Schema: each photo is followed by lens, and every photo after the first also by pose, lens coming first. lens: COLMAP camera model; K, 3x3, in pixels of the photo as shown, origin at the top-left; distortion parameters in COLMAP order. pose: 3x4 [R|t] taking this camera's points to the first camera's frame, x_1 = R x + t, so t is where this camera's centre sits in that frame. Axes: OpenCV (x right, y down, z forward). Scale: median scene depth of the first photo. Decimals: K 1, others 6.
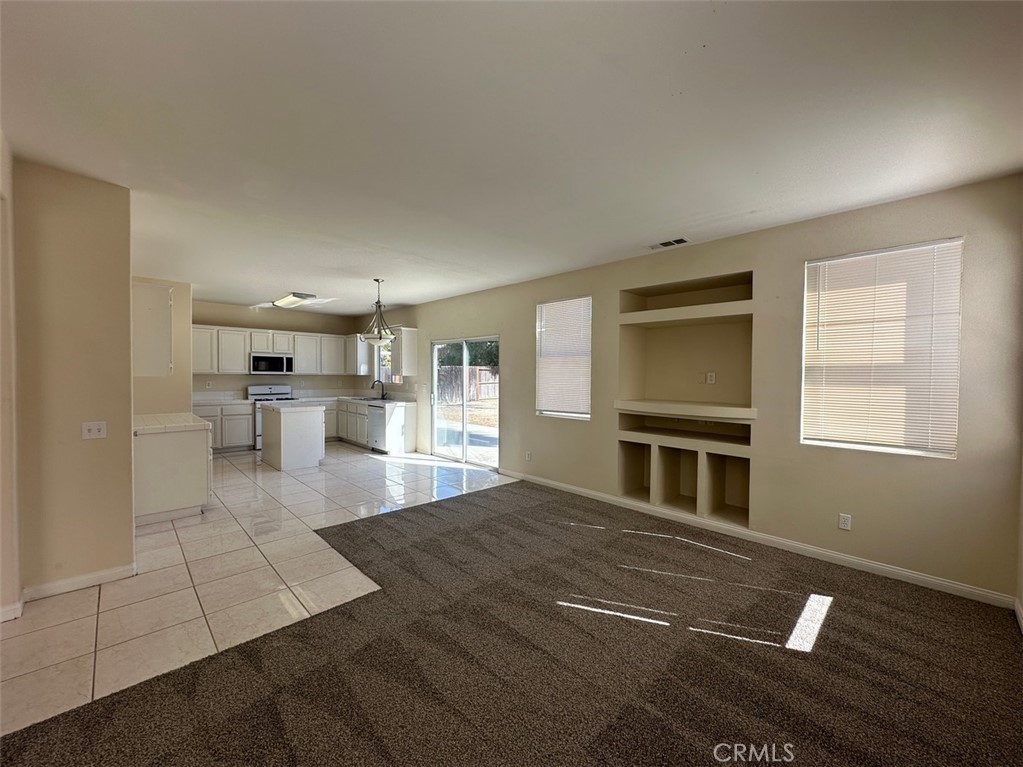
lens RADIAL K [[407.8, 0, 510.2], [0, 407.8, 384.9], [0, 0, 1]] dist [-0.003028, 0.000458]
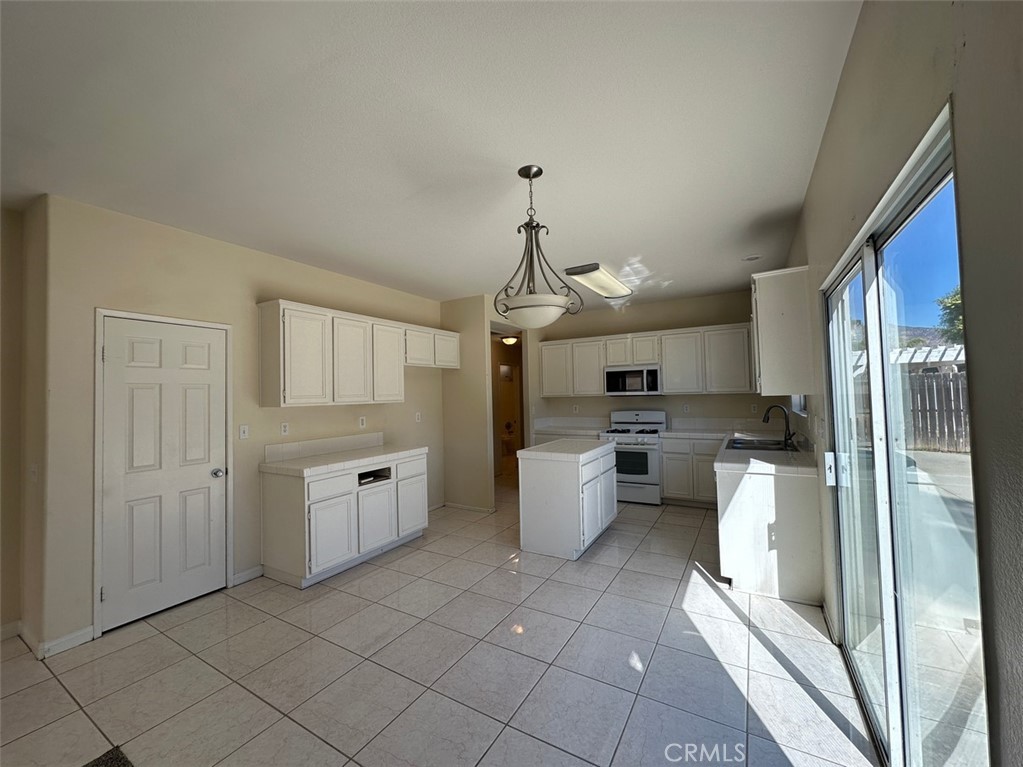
lens RADIAL K [[407.8, 0, 510.2], [0, 407.8, 384.9], [0, 0, 1]] dist [-0.003028, 0.000458]
pose [[0.264630, -0.039077, -0.963558, 0.048109], [0.000105, 0.999180, -0.040493, -0.017014], [0.964350, 0.010615, 0.264417, 0.663495]]
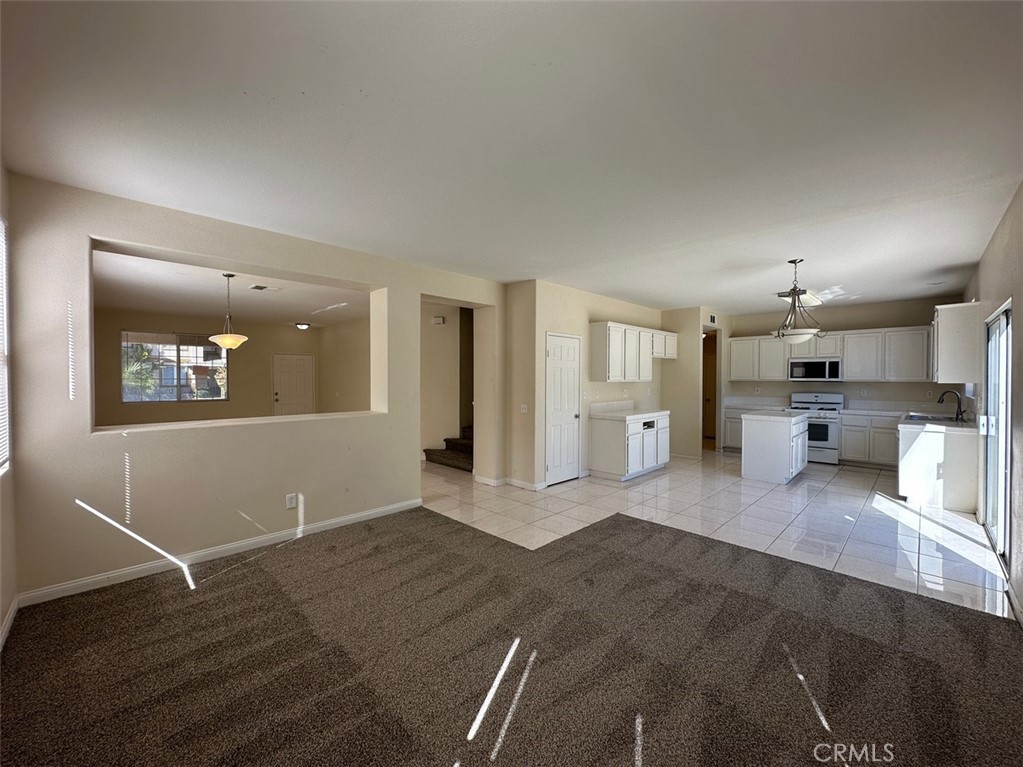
lens RADIAL K [[407.8, 0, 510.2], [0, 407.8, 384.9], [0, 0, 1]] dist [-0.003028, 0.000458]
pose [[0.011015, 0.008662, -0.999902, 0.348961], [-0.028373, 0.999563, 0.008346, -0.006343], [0.999537, 0.028278, 0.011256, 0.339441]]
